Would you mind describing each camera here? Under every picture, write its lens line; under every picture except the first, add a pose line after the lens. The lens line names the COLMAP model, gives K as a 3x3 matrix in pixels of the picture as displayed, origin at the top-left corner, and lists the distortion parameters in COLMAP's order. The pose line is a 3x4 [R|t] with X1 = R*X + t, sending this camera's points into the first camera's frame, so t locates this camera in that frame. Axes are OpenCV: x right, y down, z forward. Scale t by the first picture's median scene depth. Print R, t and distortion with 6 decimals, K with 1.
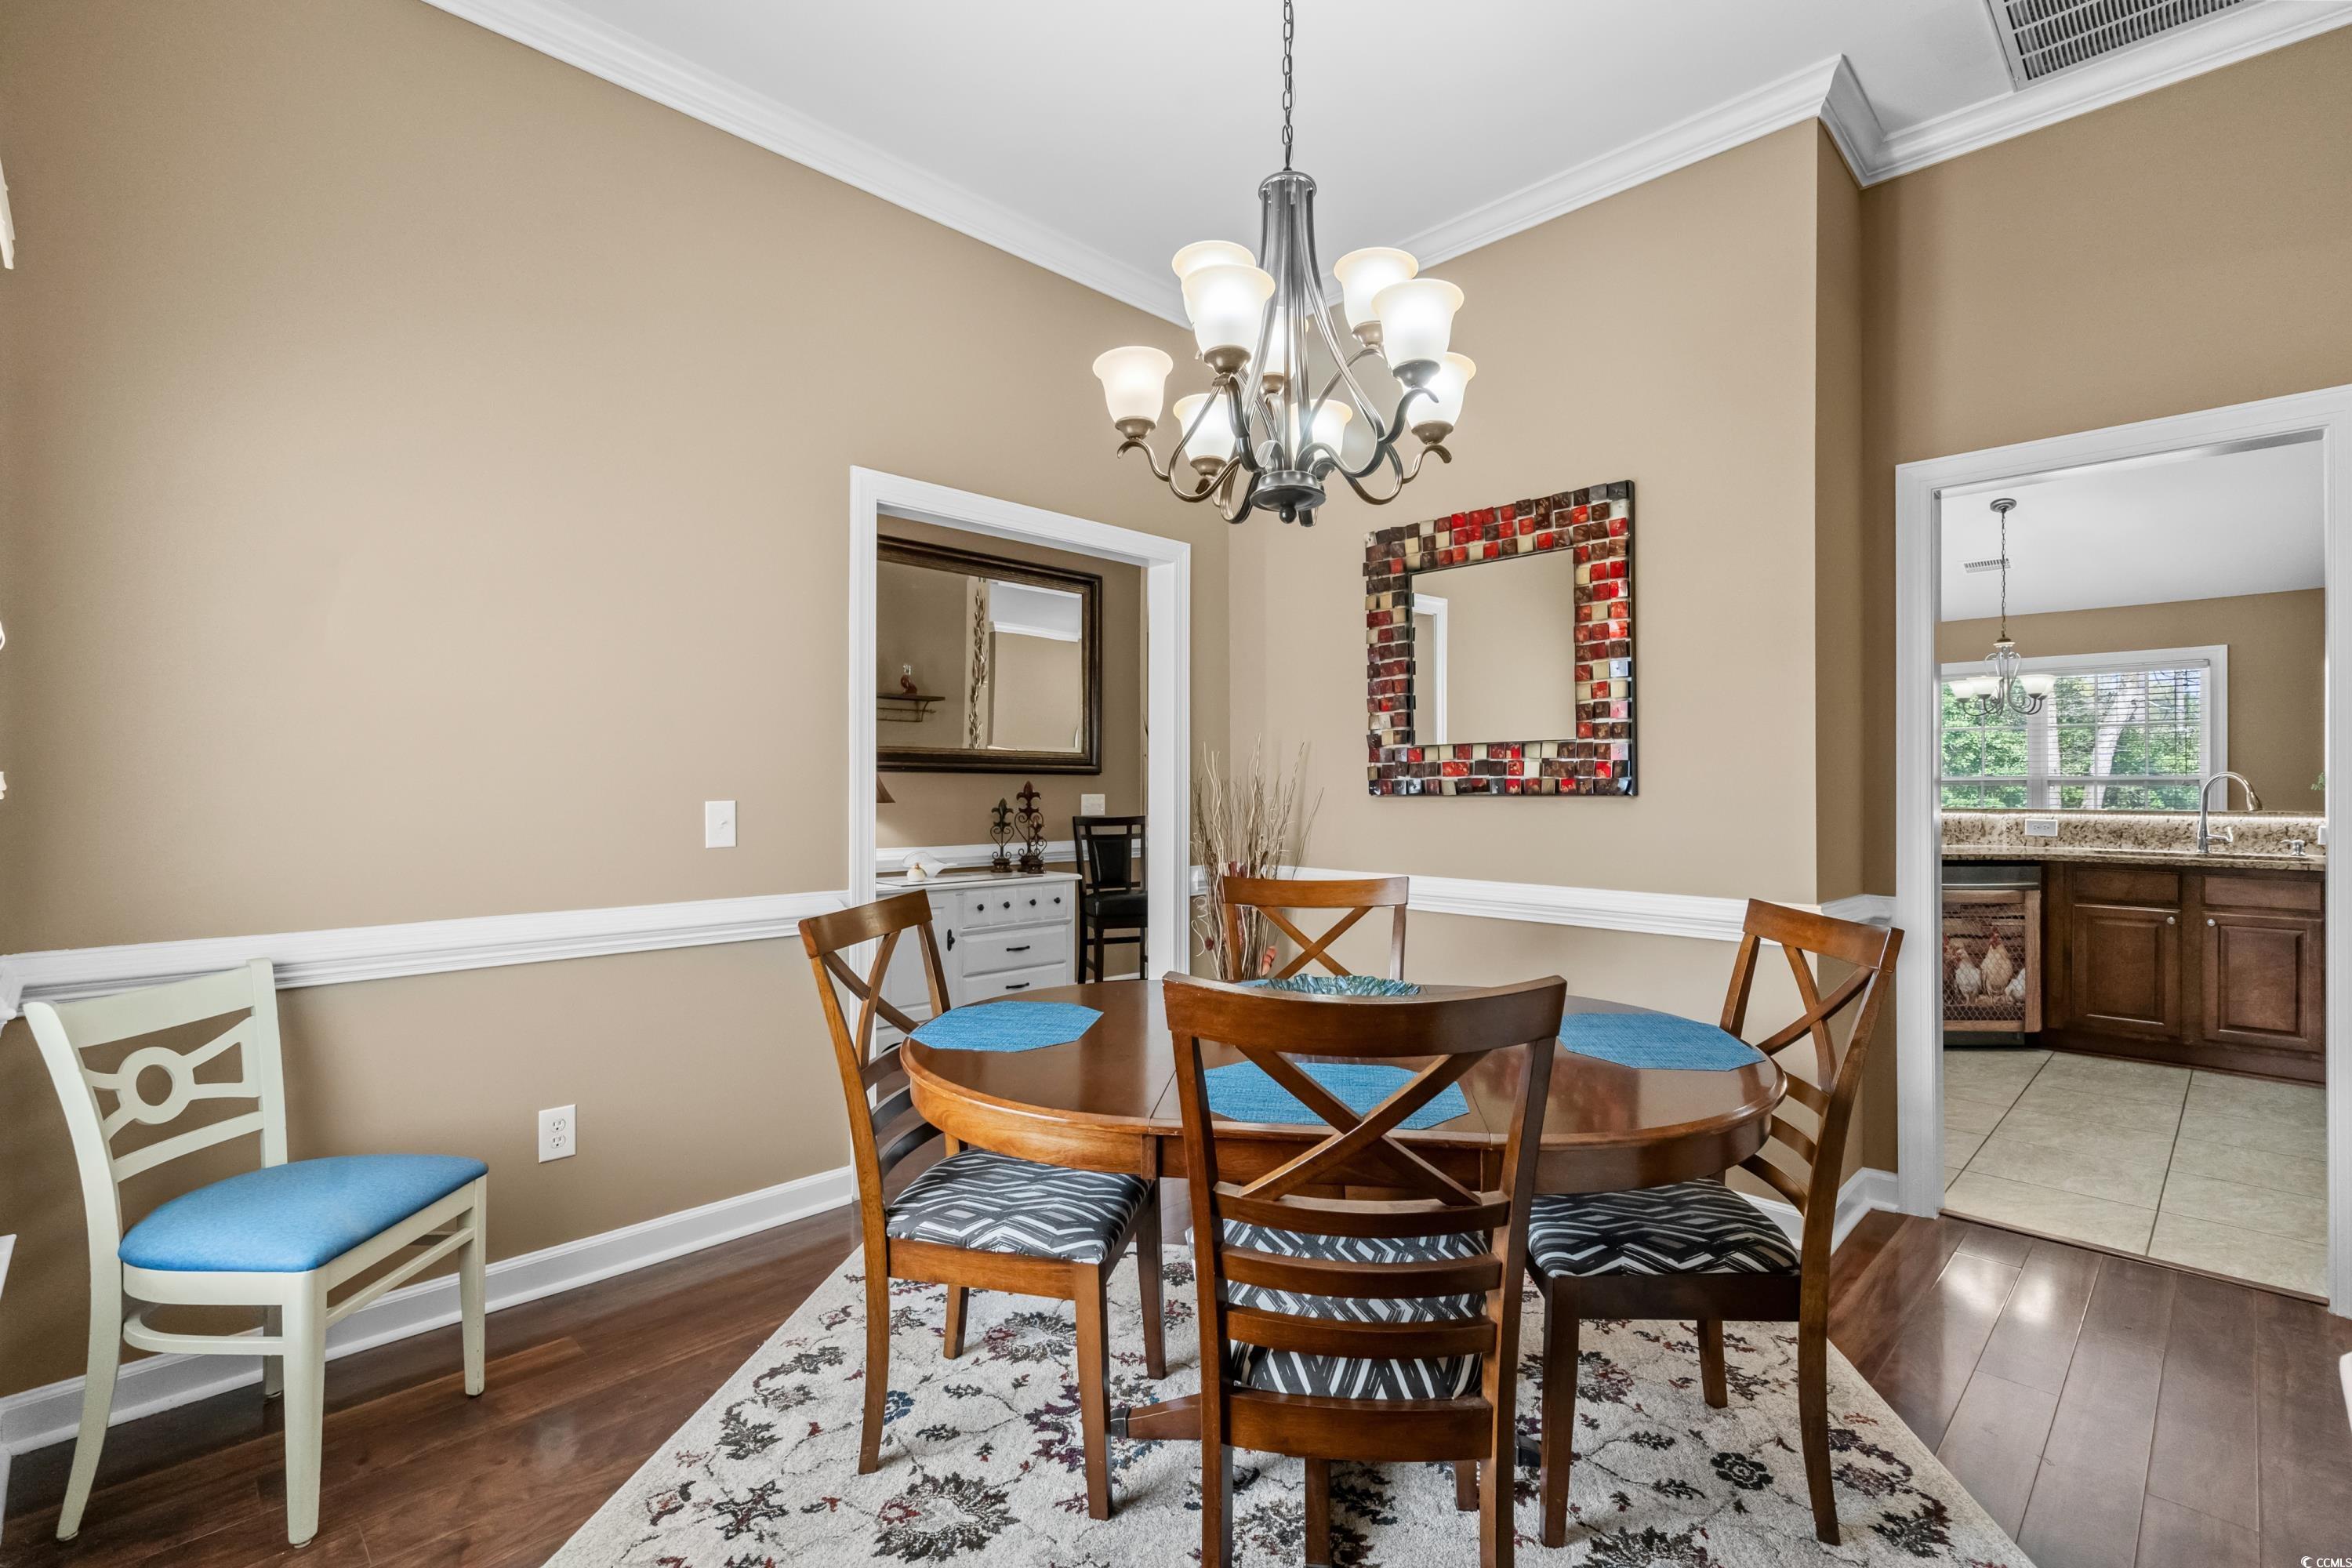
lens RADIAL K [[1071.9, 0, 1181.0], [0, 1071.9, 786.4], [0, 0, 1]] dist [-0.011232, 0.005849]
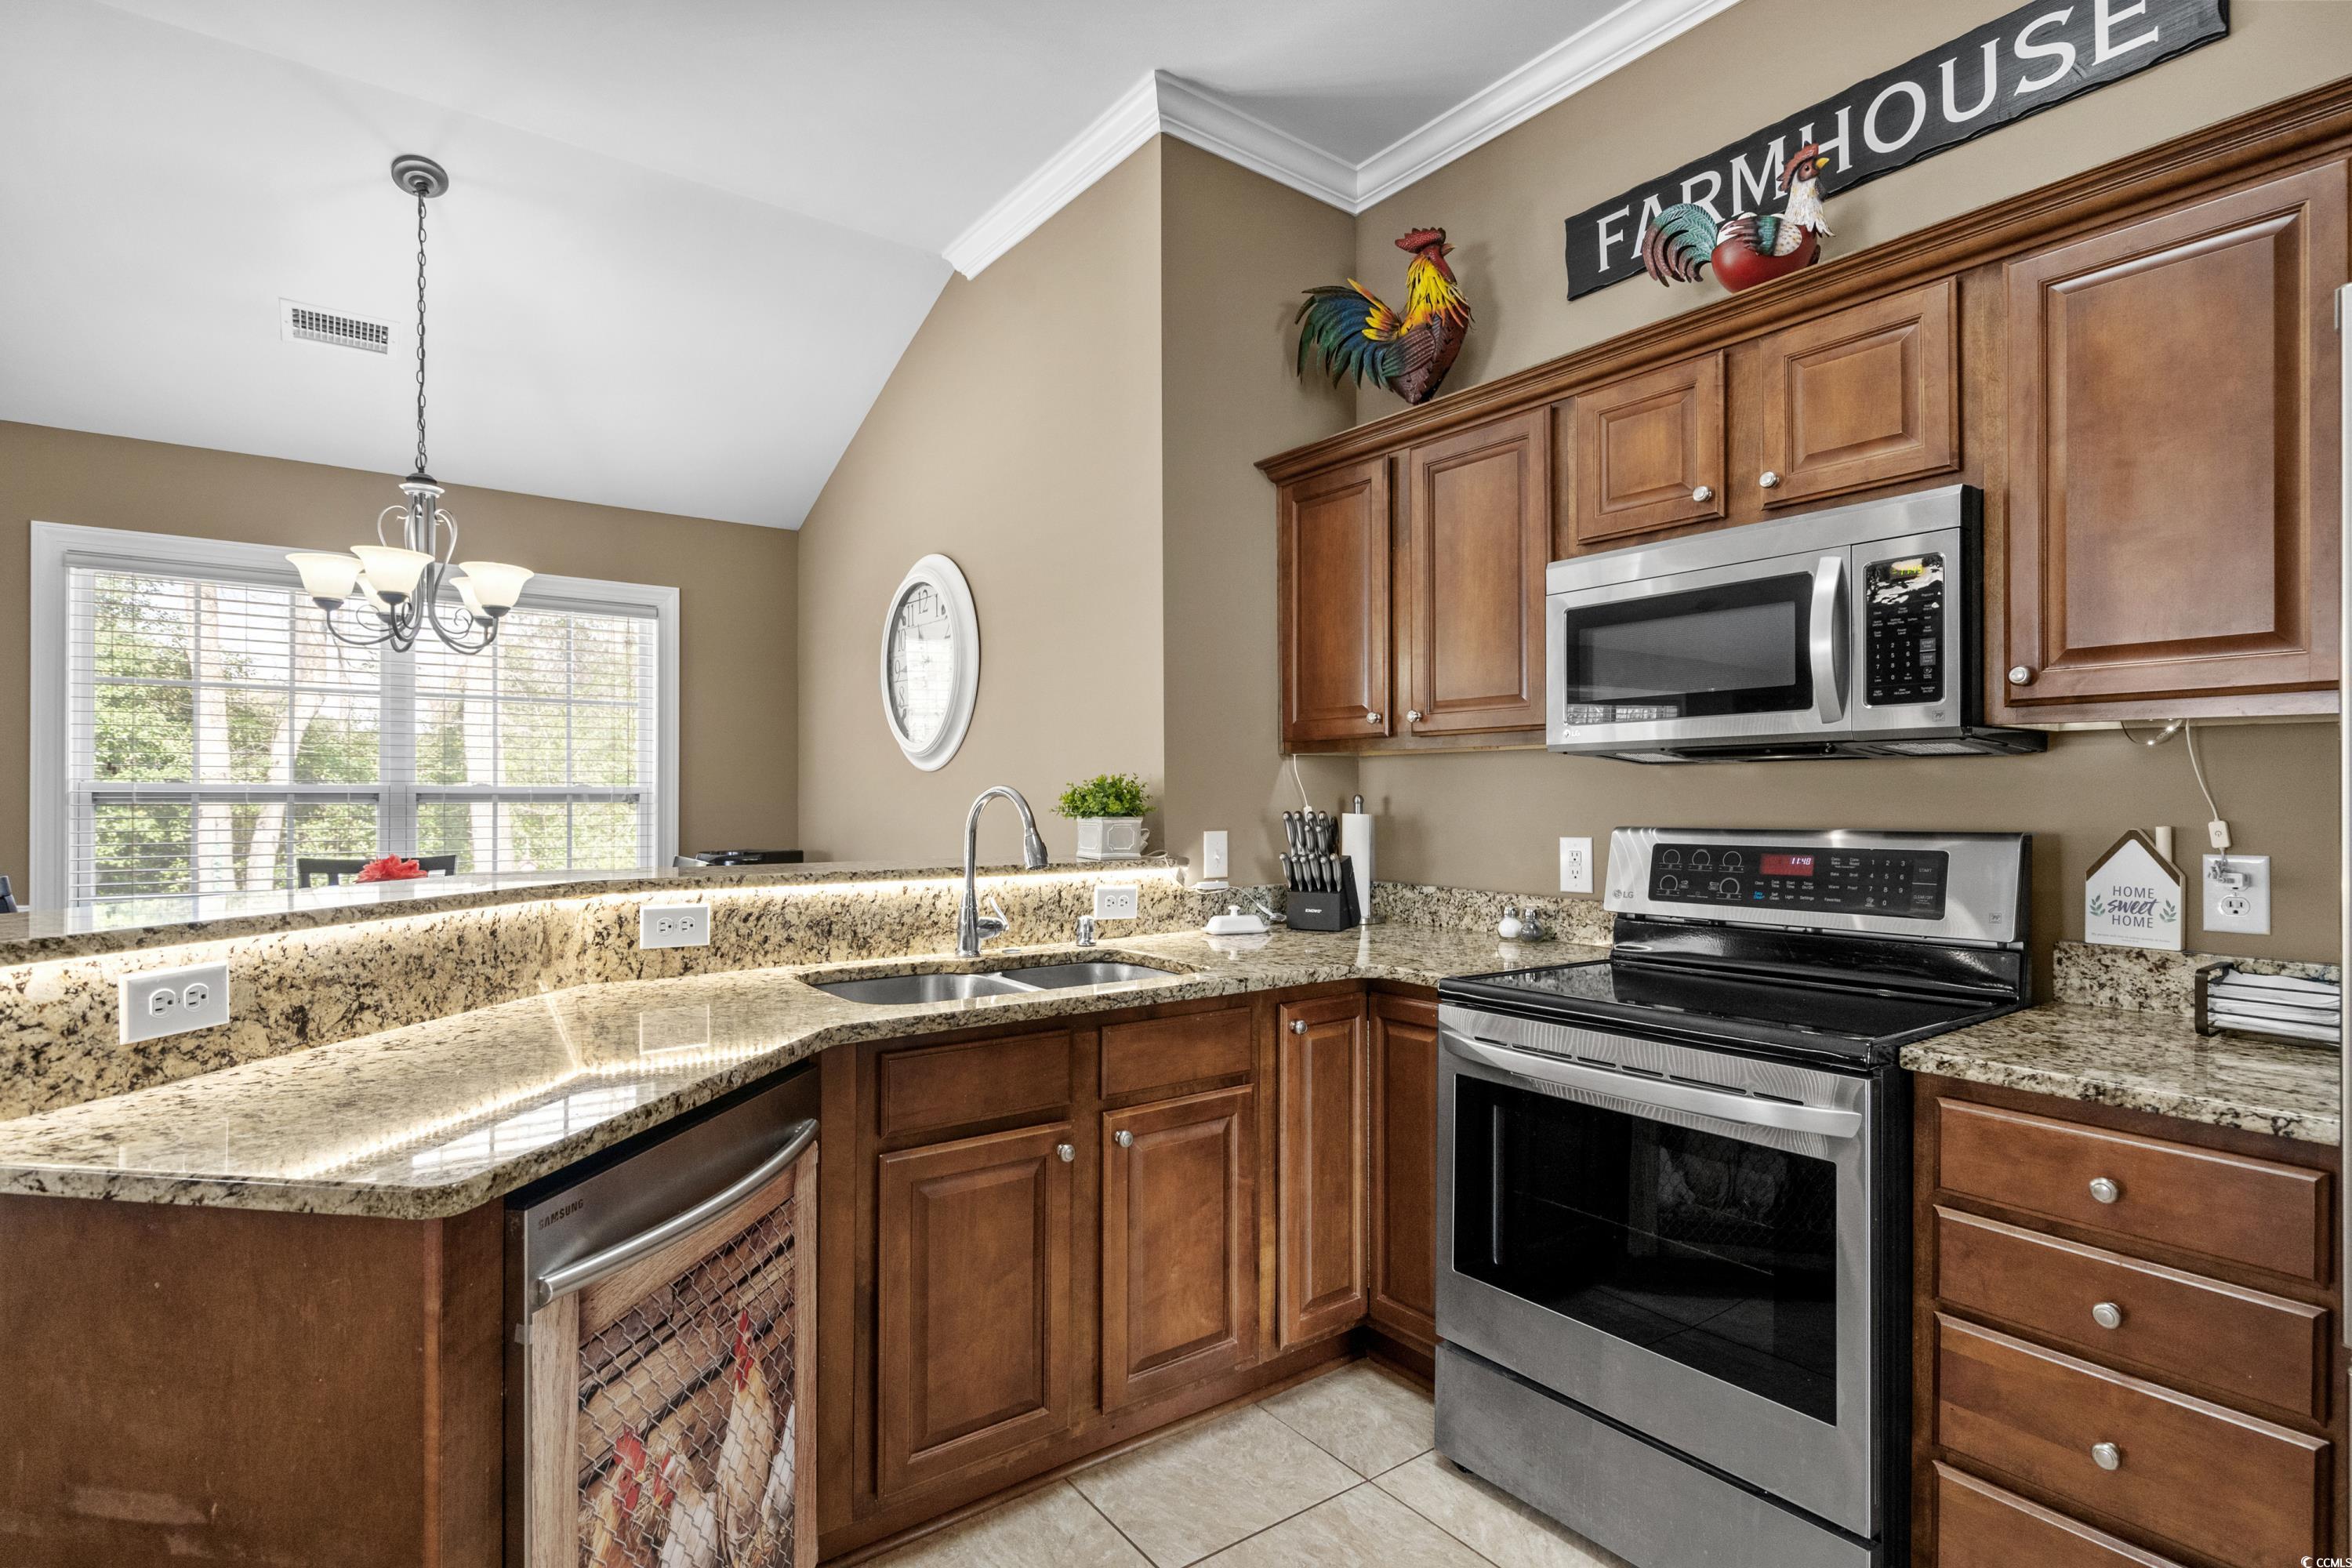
lens RADIAL K [[1139.3, 0, 1182.6], [0, 1139.3, 796.0], [0, 0, 1]] dist [-0.001094, 0.001568]
pose [[0.148870, 0.000199, 0.988857, 0.474108], [-0.003107, 0.999995, 0.000266, -0.009441], [-0.988852, -0.003112, 0.148869, 0.835976]]
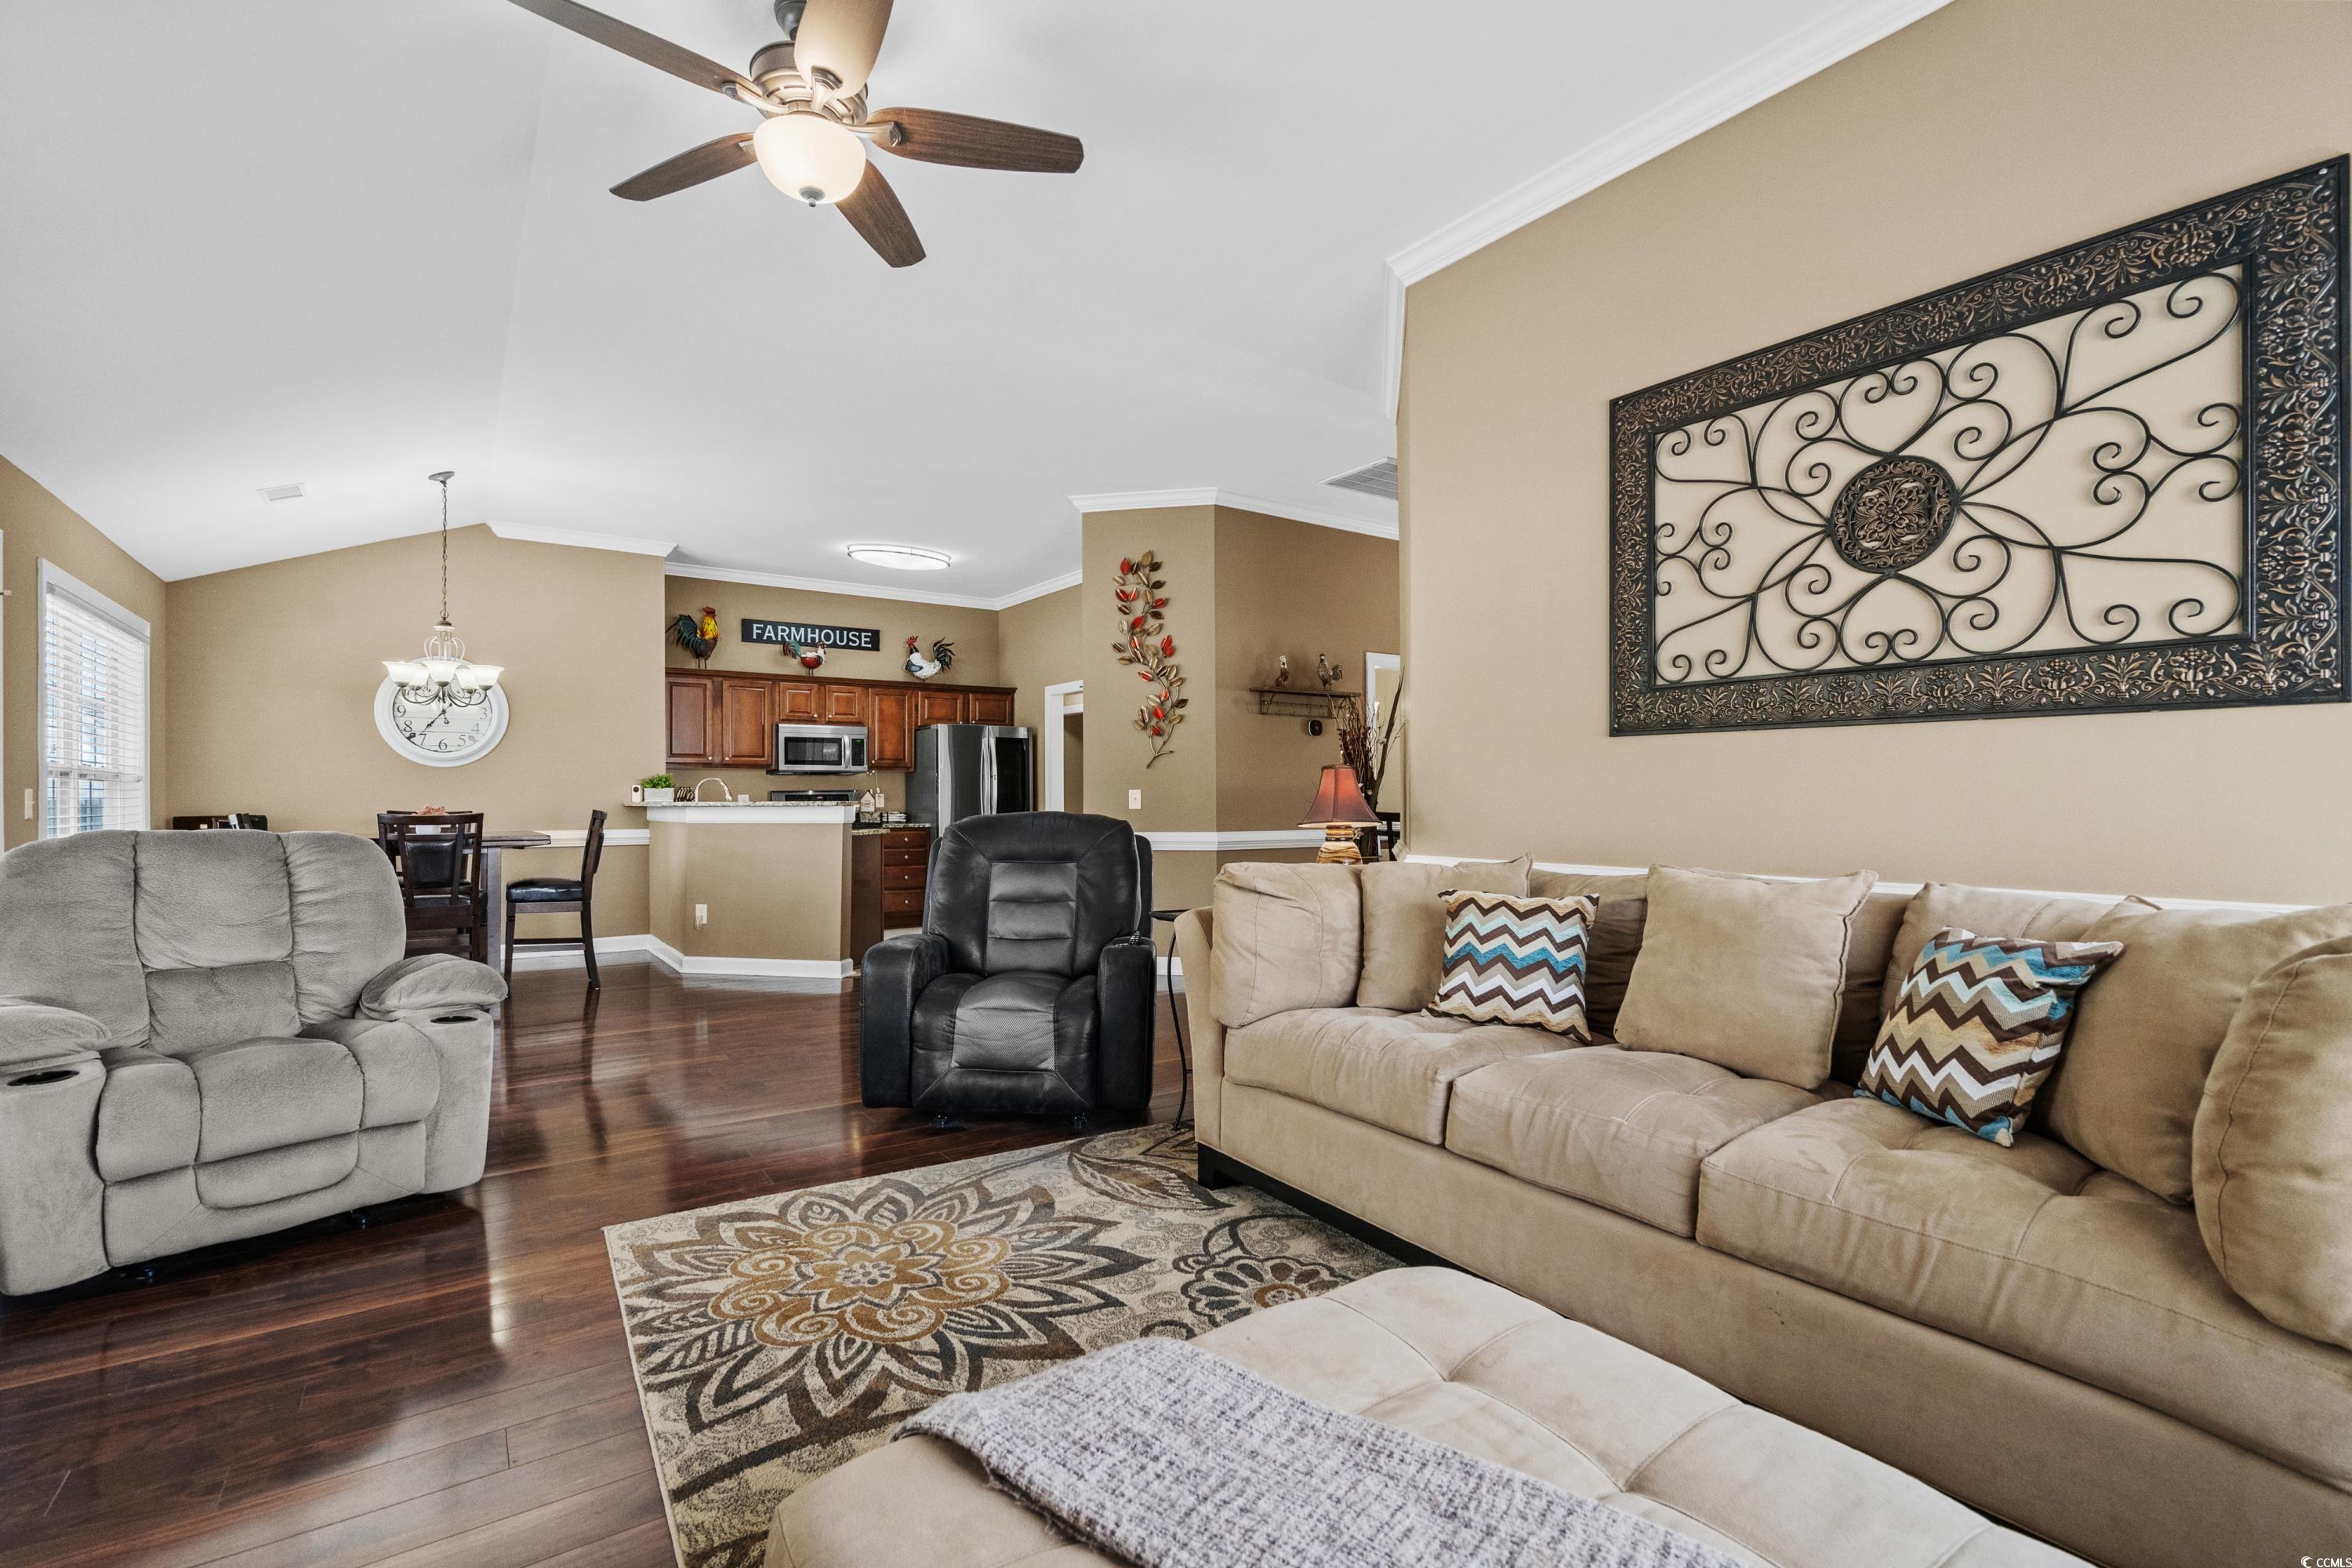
lens RADIAL K [[1071.9, 0, 1180.9], [0, 1071.9, 786.7], [0, 0, 1]] dist [-0.011232, 0.005849]
pose [[-0.983665, 0.004822, 0.179946, -0.024237], [0.002477, 0.999909, -0.013255, 0.023284], [-0.179994, -0.012592, -0.983587, 2.430005]]
